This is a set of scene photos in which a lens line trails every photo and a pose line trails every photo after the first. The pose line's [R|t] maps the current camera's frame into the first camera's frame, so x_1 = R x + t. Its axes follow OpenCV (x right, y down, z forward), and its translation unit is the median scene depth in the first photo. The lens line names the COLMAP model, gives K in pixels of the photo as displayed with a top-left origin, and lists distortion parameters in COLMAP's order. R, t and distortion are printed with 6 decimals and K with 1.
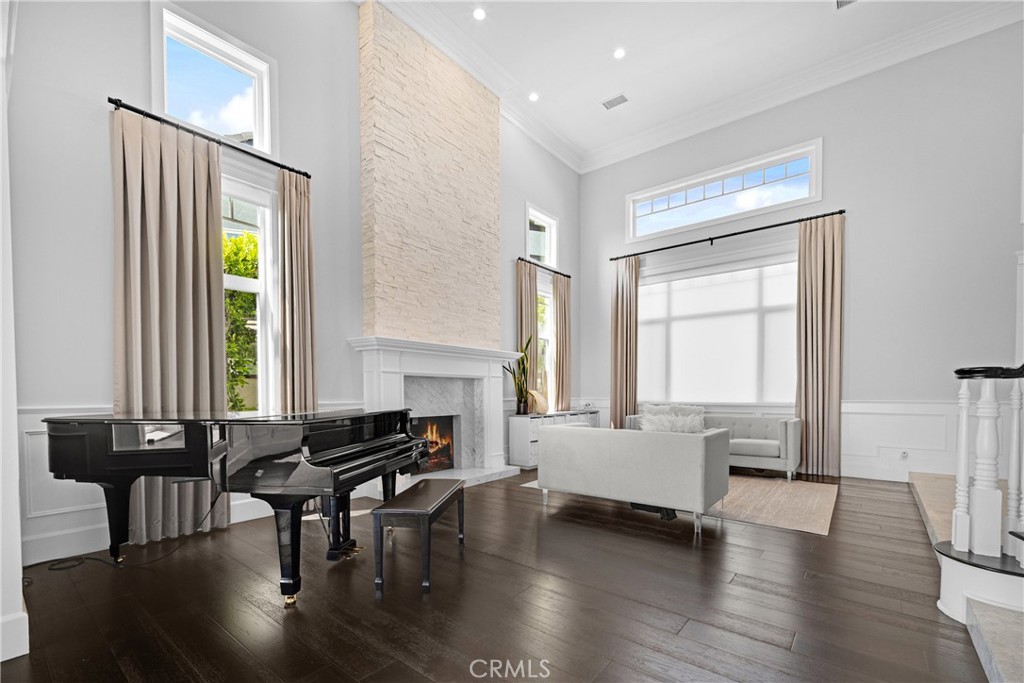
lens RADIAL K [[433.2, 0, 526.9], [0, 433.2, 397.9], [0, 0, 1]] dist [0.002422, -0.001276]
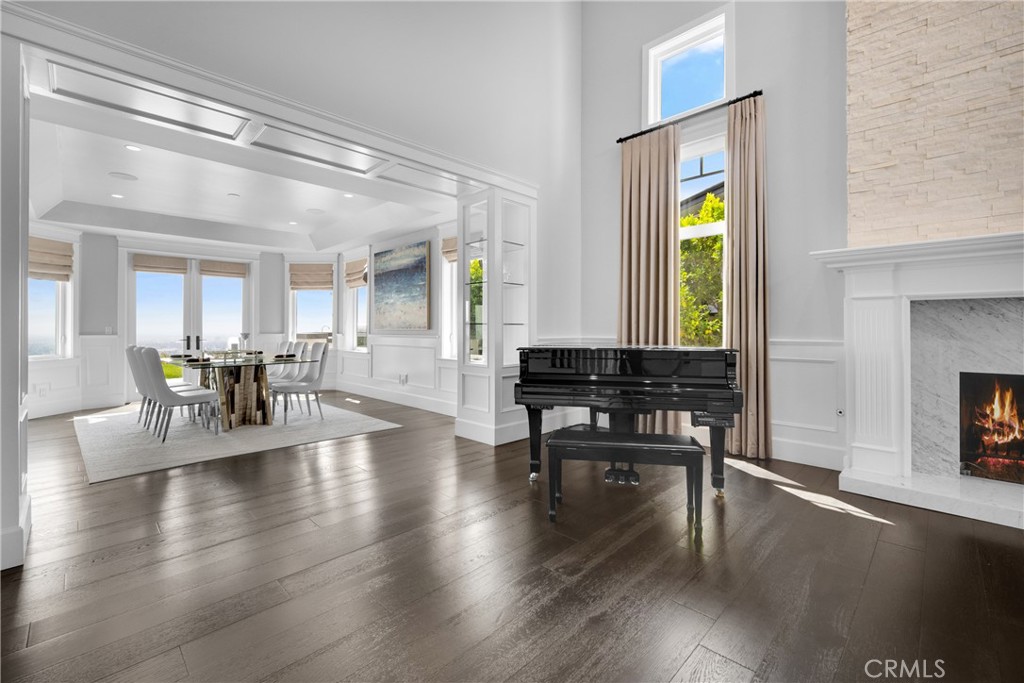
lens RADIAL K [[433.2, 0, 511.4], [0, 433.2, 325.8], [0, 0, 1]] dist [0.002422, -0.001276]
pose [[-0.100989, -0.012998, -0.994803, 0.362511], [-0.016594, 0.999798, -0.011379, -0.000080], [0.994749, 0.015359, -0.101184, 0.461087]]
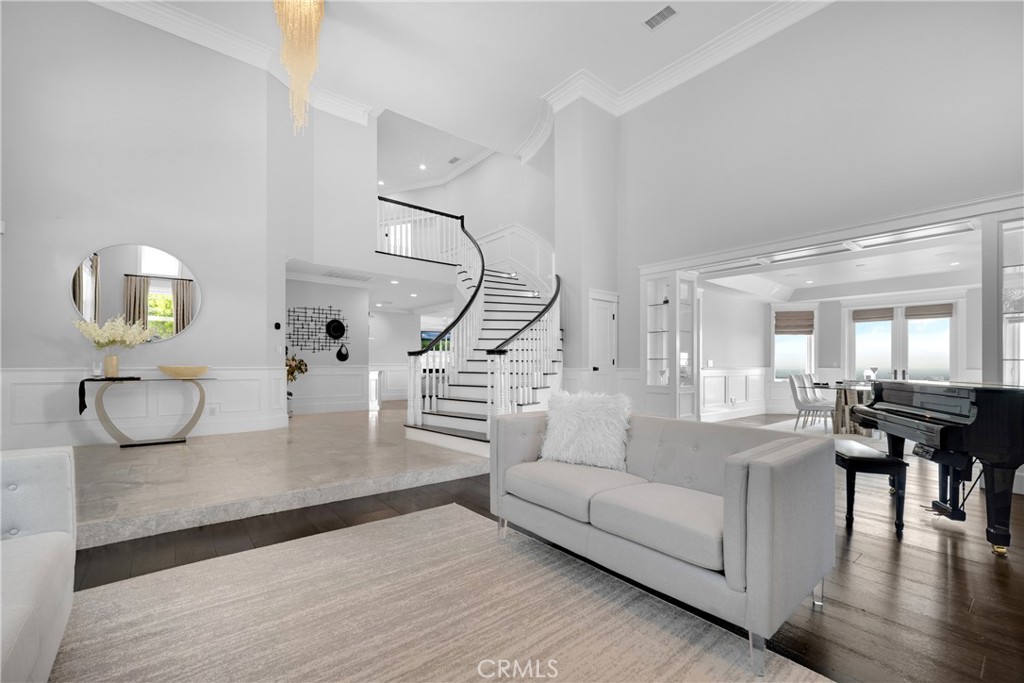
lens RADIAL K [[433.2, 0, 505.6], [0, 433.2, 363.1], [0, 0, 1]] dist [0.002422, -0.001276]
pose [[-0.973736, -0.014387, 0.227226, 0.202697], [-0.009955, 0.999737, 0.020636, -0.013467], [-0.227463, 0.017832, -0.973623, 1.286073]]
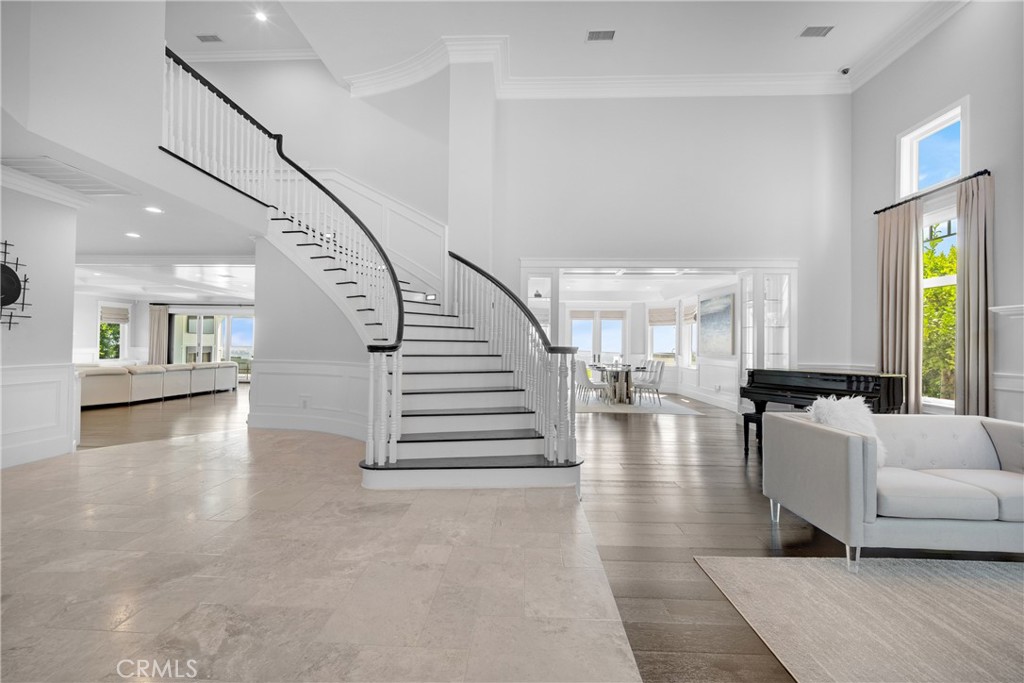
lens RADIAL K [[426.1, 0, 502.4], [0, 426.1, 335.9], [0, 0, 1]] dist [-0.000453, -0.001916]
pose [[-0.808871, -0.029087, -0.587266, 0.914747], [-0.028700, 0.999538, -0.009977, -0.030907], [0.587285, 0.008784, -0.809332, 0.926991]]
